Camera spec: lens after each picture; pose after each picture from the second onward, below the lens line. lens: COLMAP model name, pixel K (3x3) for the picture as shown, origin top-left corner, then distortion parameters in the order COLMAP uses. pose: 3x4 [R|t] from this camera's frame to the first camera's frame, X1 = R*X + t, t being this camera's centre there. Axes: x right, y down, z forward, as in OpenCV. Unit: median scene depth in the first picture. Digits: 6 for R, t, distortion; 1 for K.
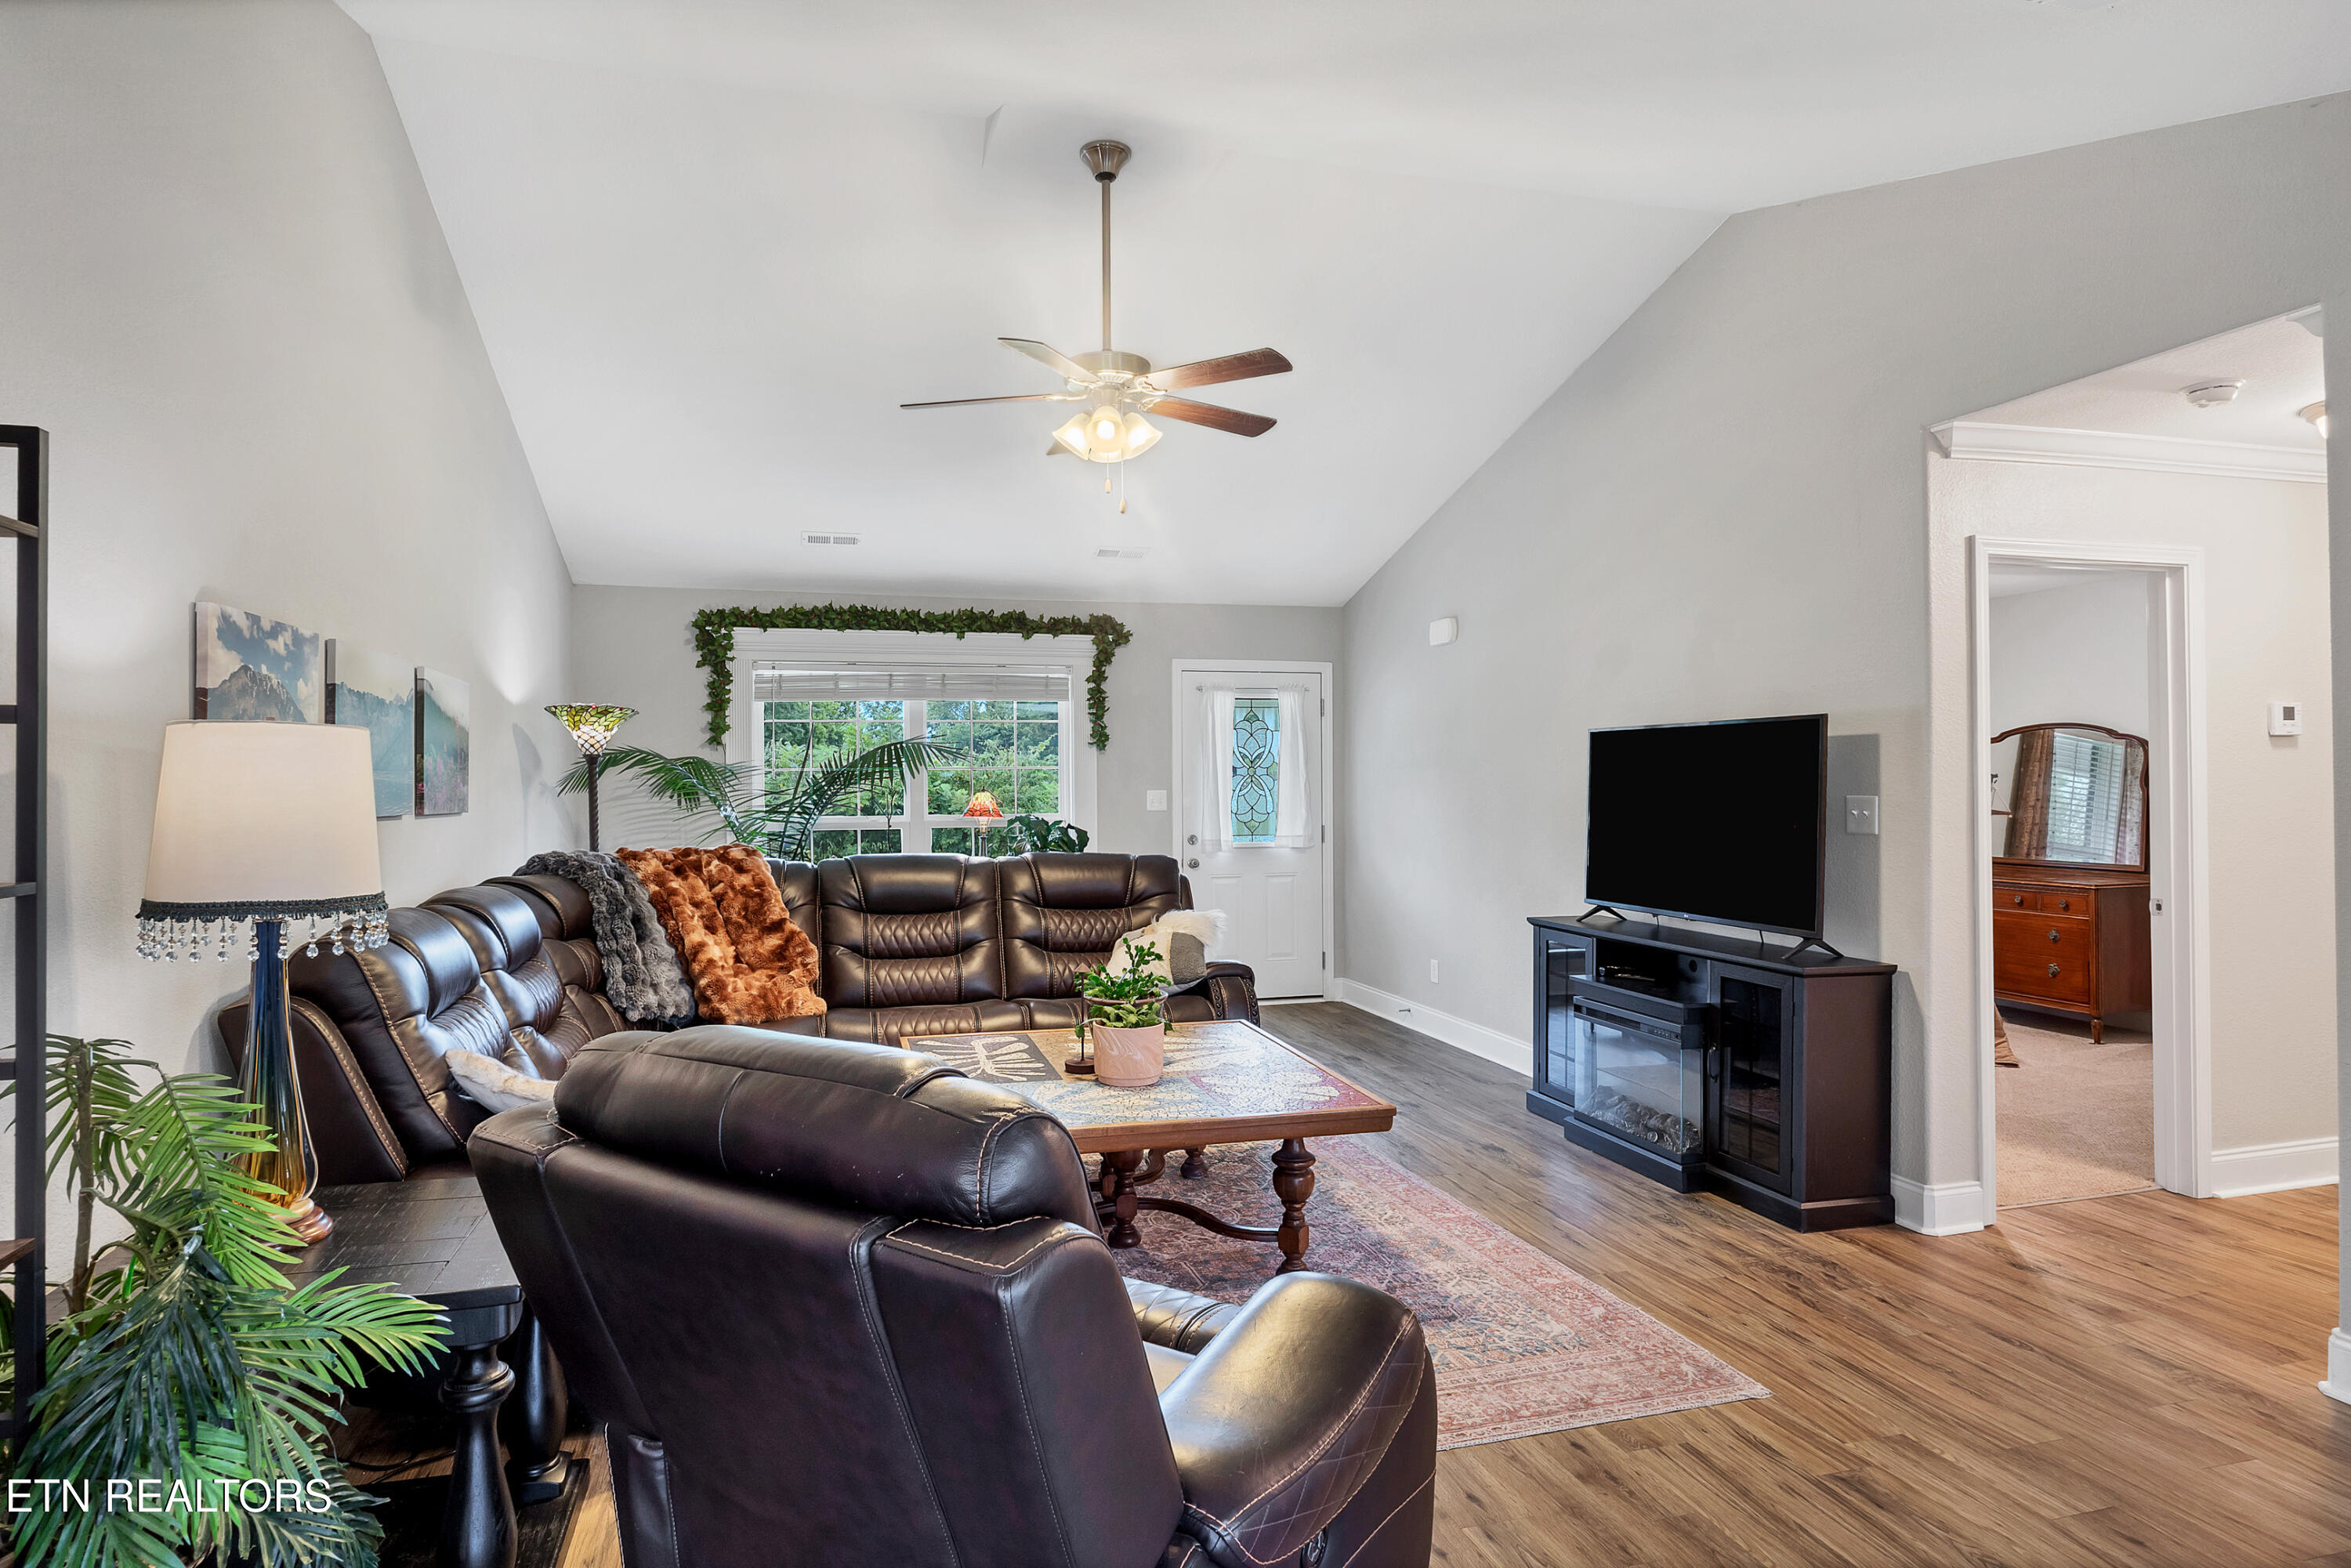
lens RADIAL K [[1277.3, 0, 1135.4], [0, 1277.3, 775.6], [0, 0, 1]] dist [-0.002939, 0.000139]
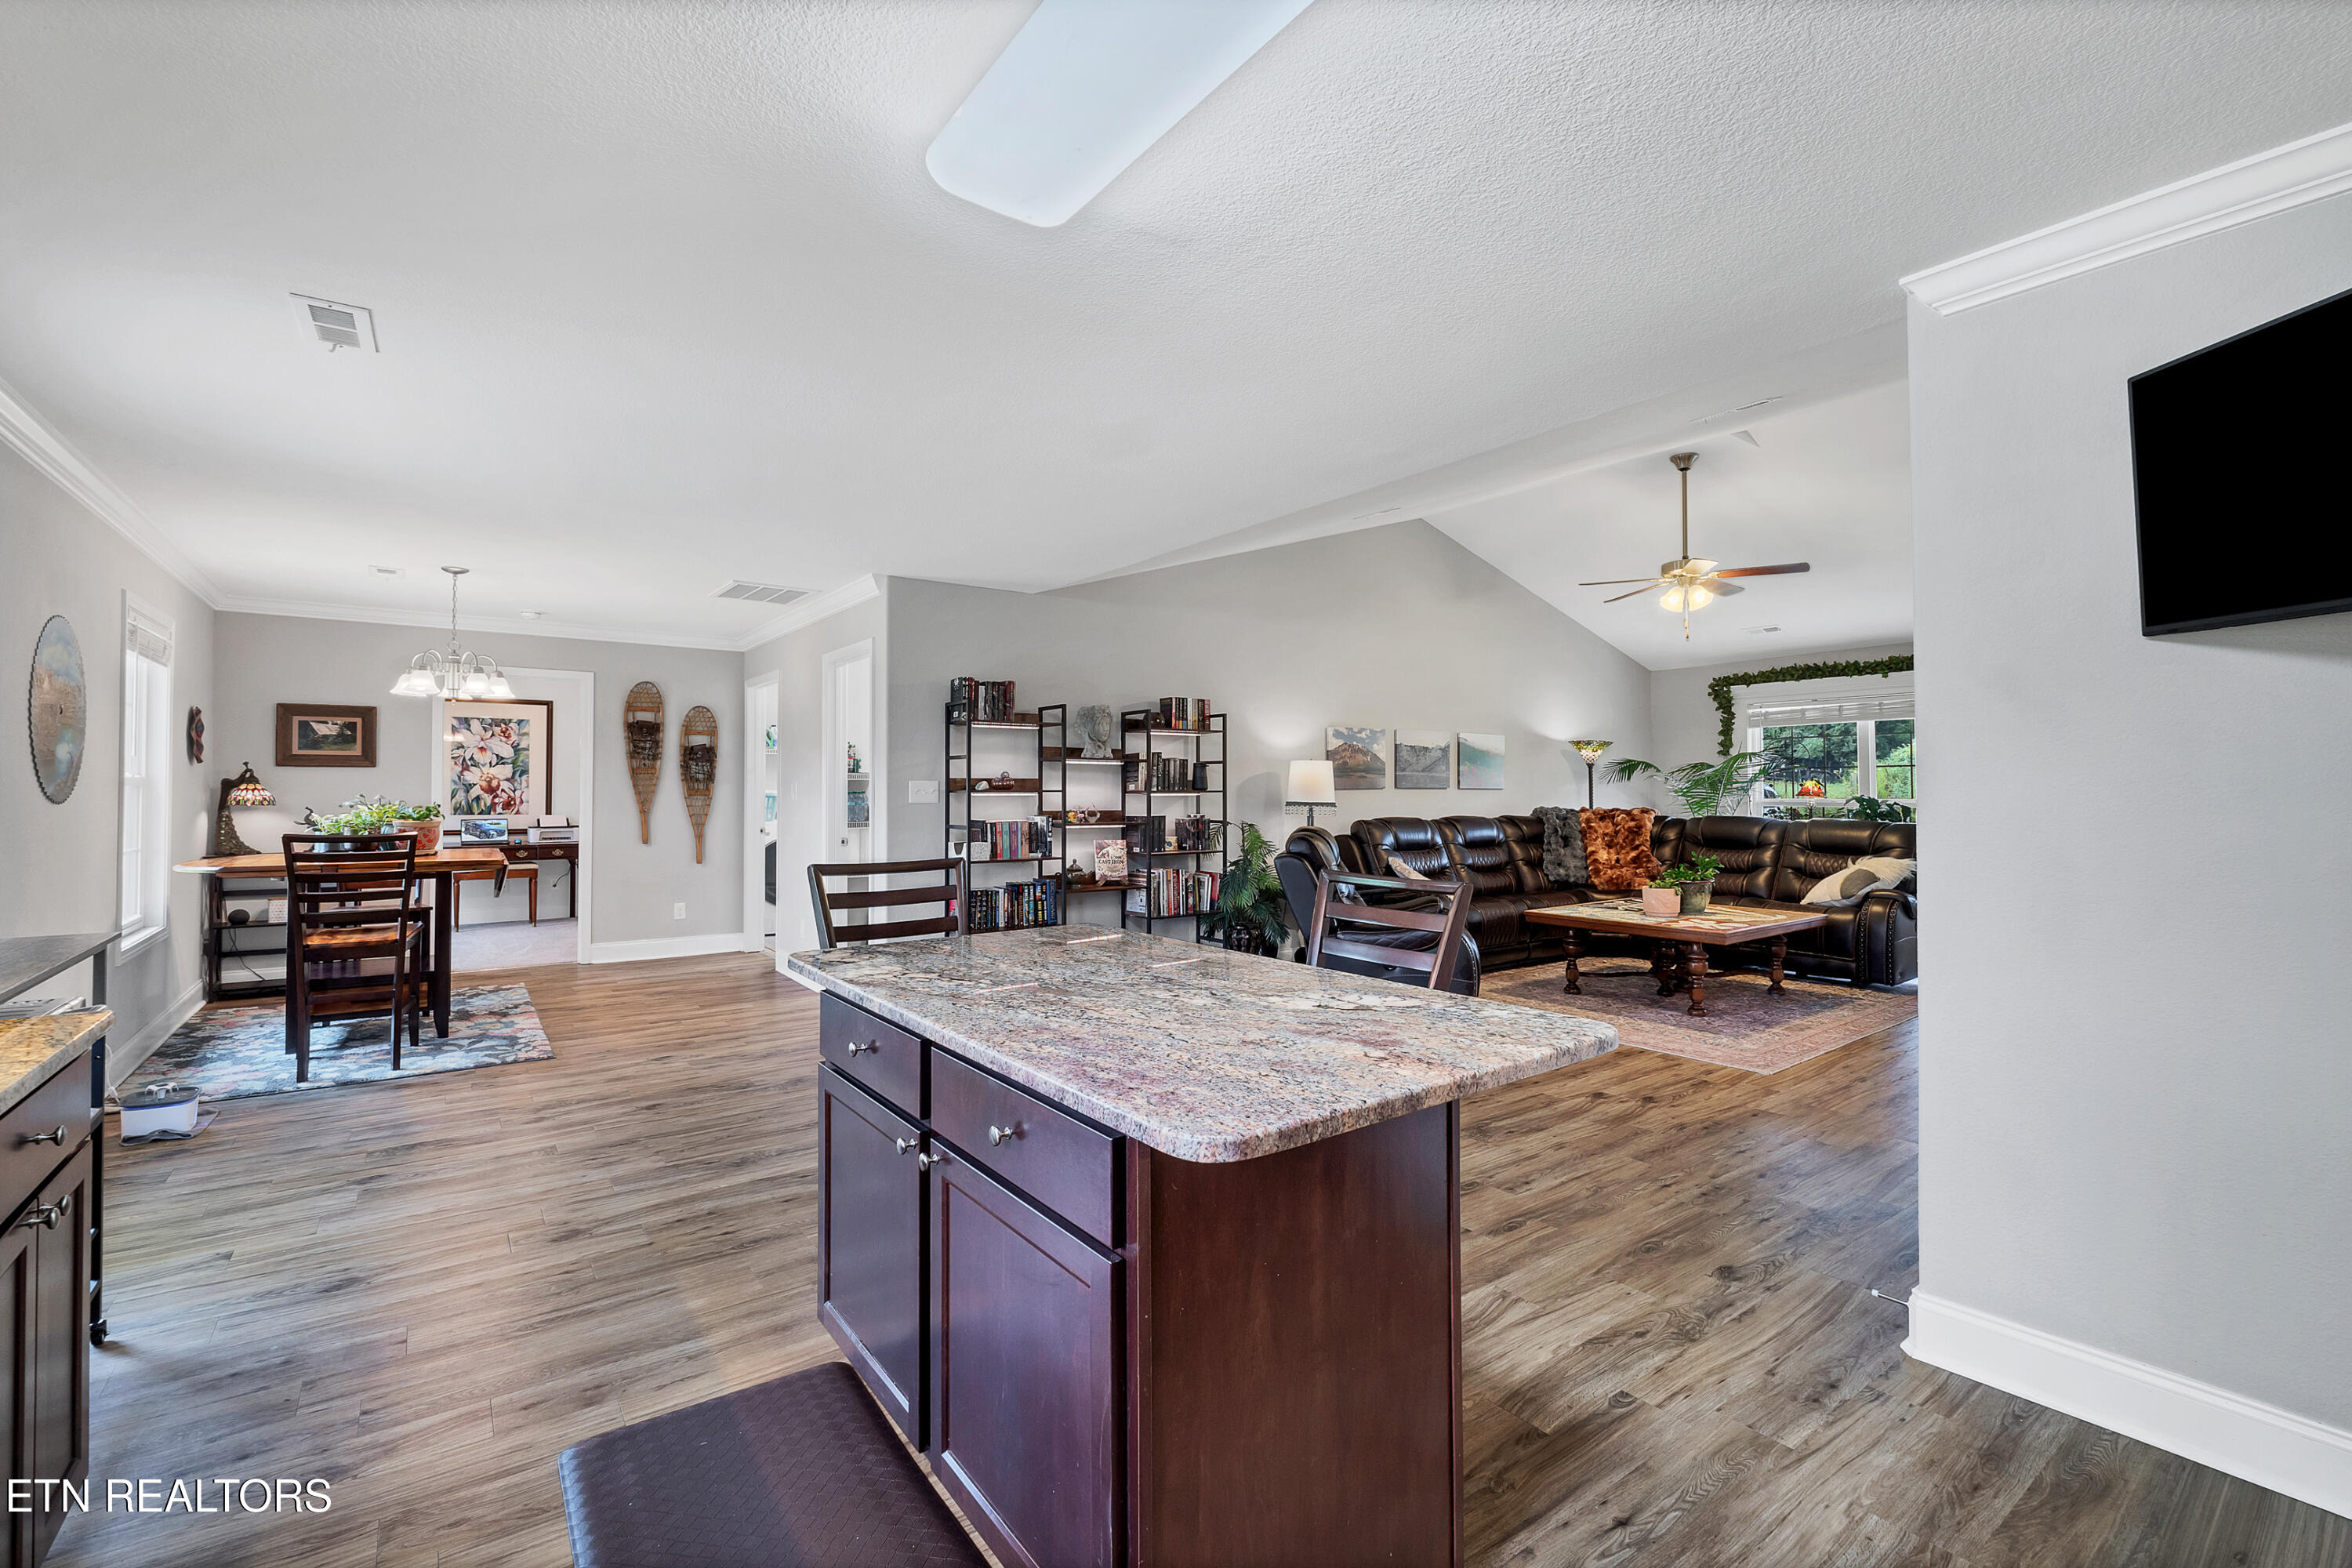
lens RADIAL K [[991.9, 0, 1142.4], [0, 991.9, 773.6], [0, 0, 1]] dist [-0.002148, -0.000302]
pose [[0.325396, -0.008621, -0.945539, 0.905571], [0.004454, 0.999961, -0.007585, 0.010661], [0.945567, -0.001744, 0.325421, -0.237135]]
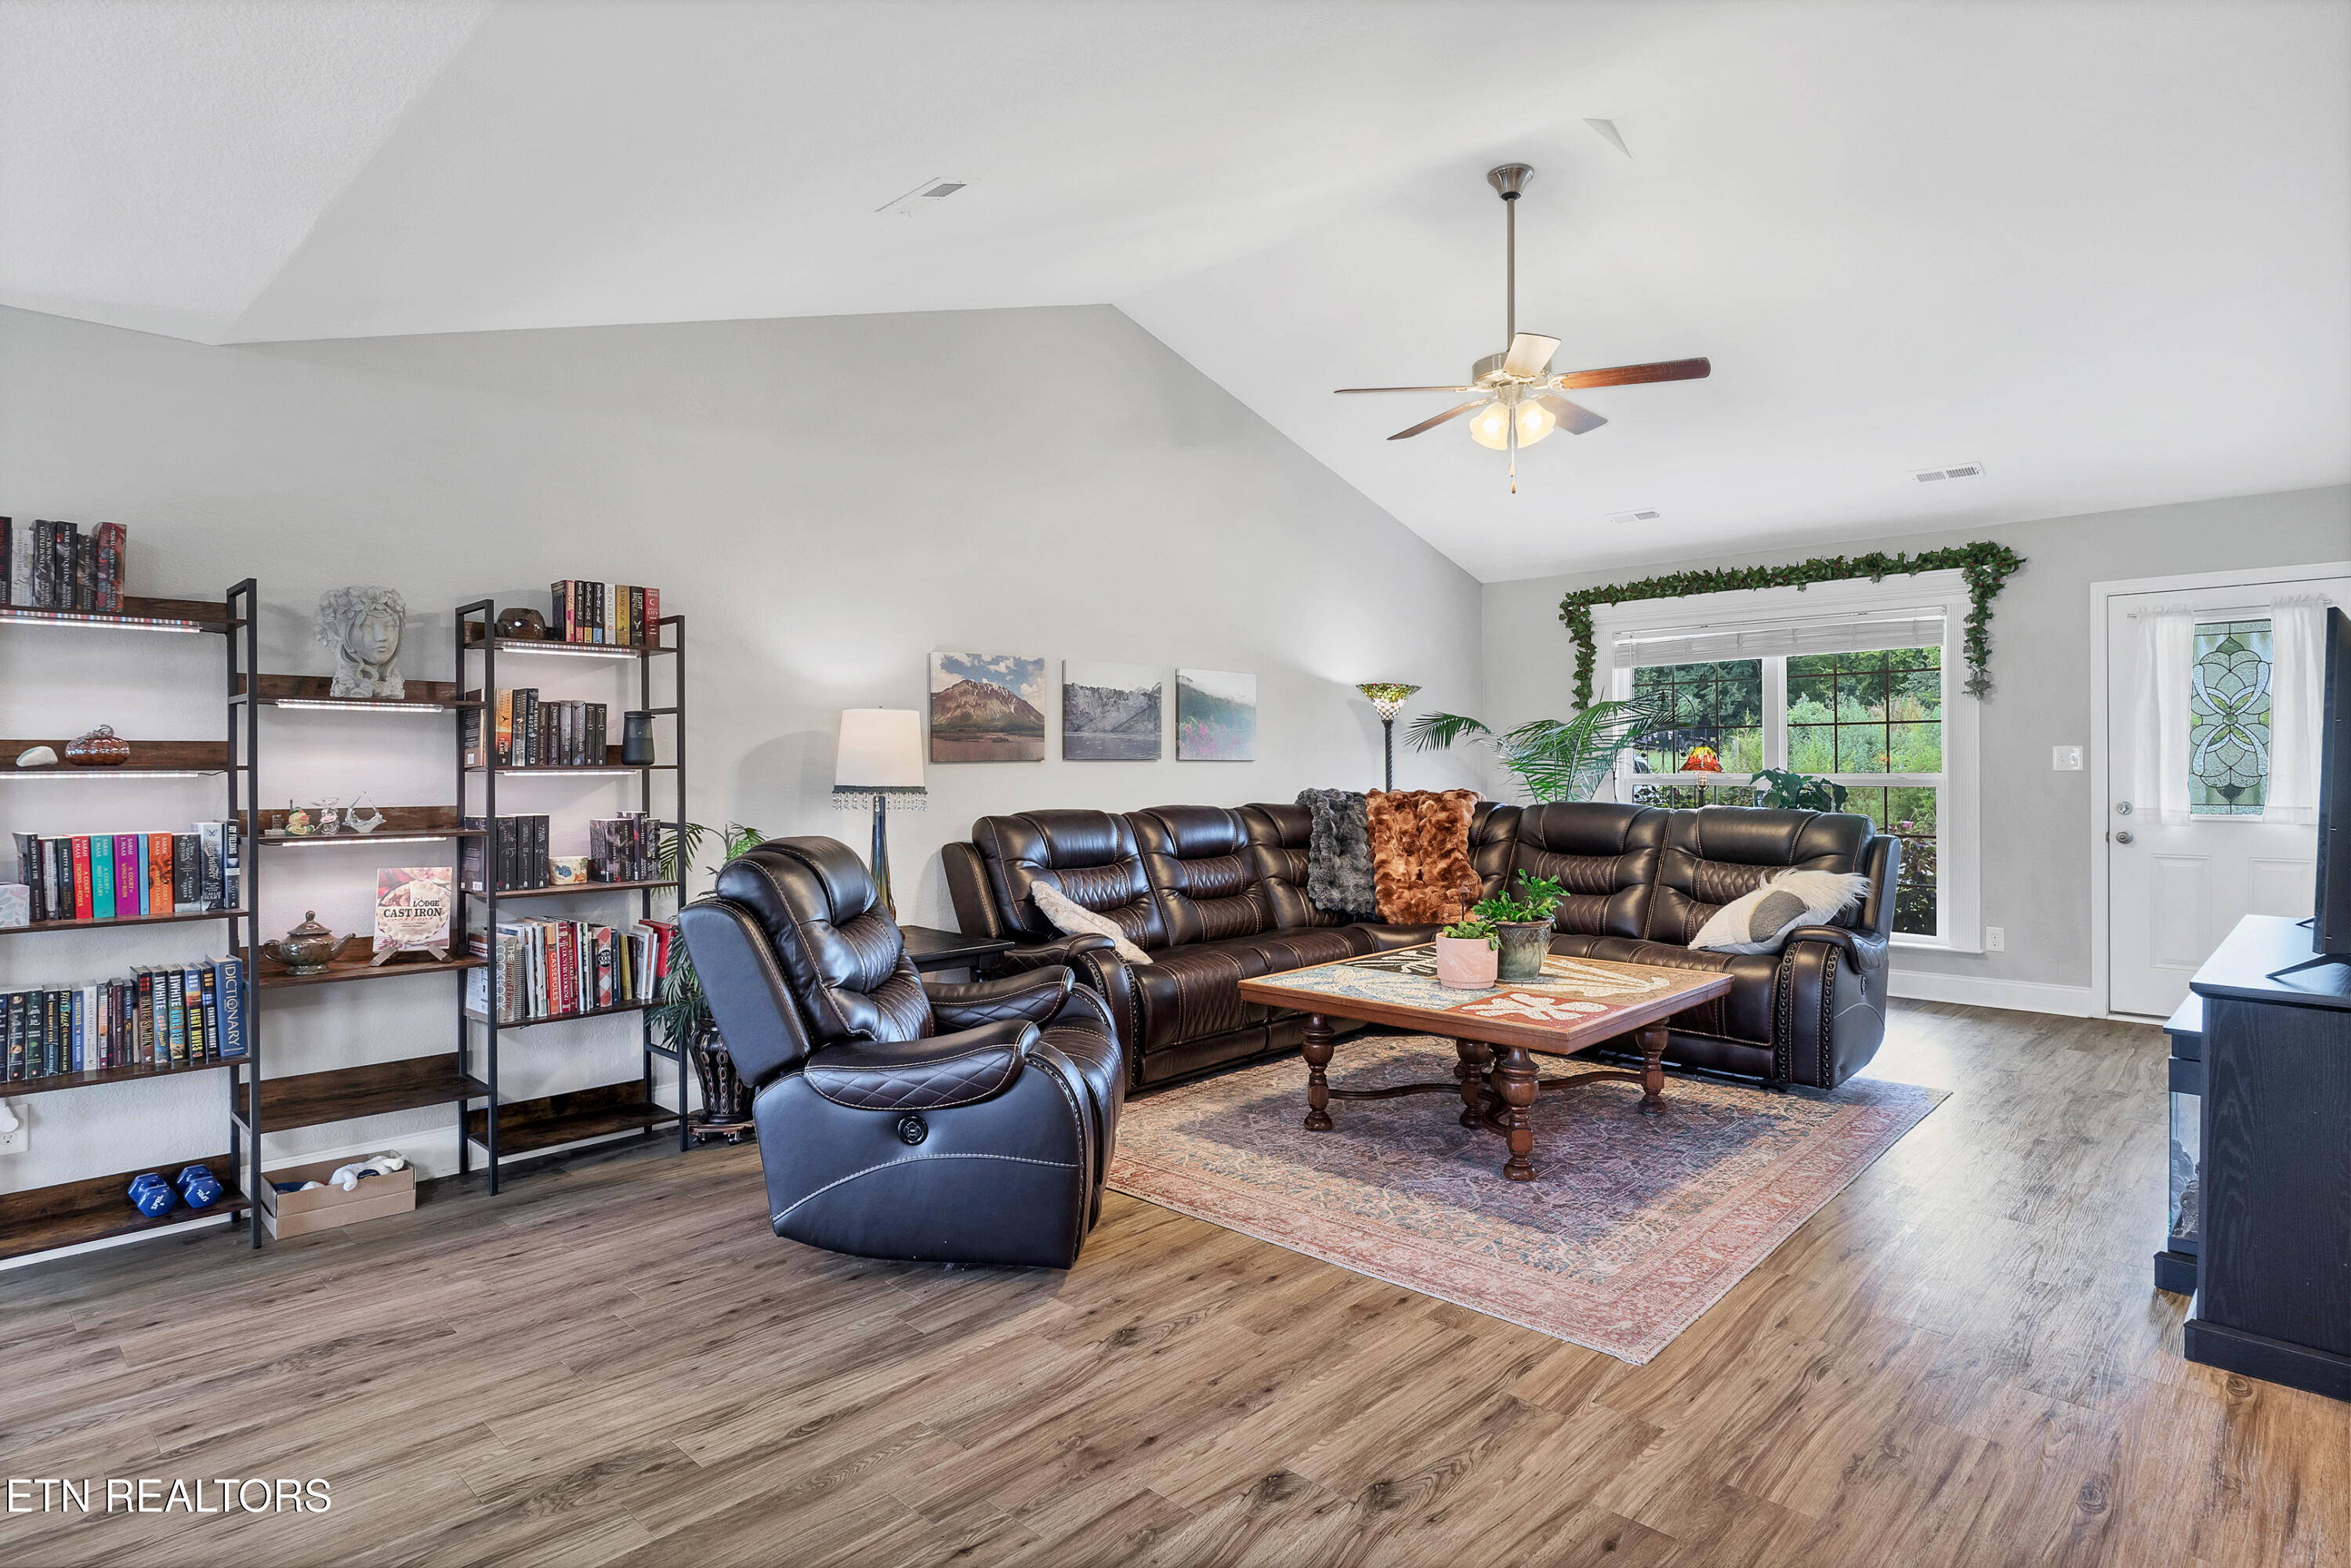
lens RADIAL K [[1263.3, 0, 1141.2], [0, 1263.3, 765.3], [0, 0, 1]] dist [-0.007706, -0.000602]
pose [[0.496476, 0.006449, -0.868026, 0.614749], [0.006579, 0.999916, 0.011192, 0.015861], [0.868025, -0.011268, 0.496392, 0.121848]]
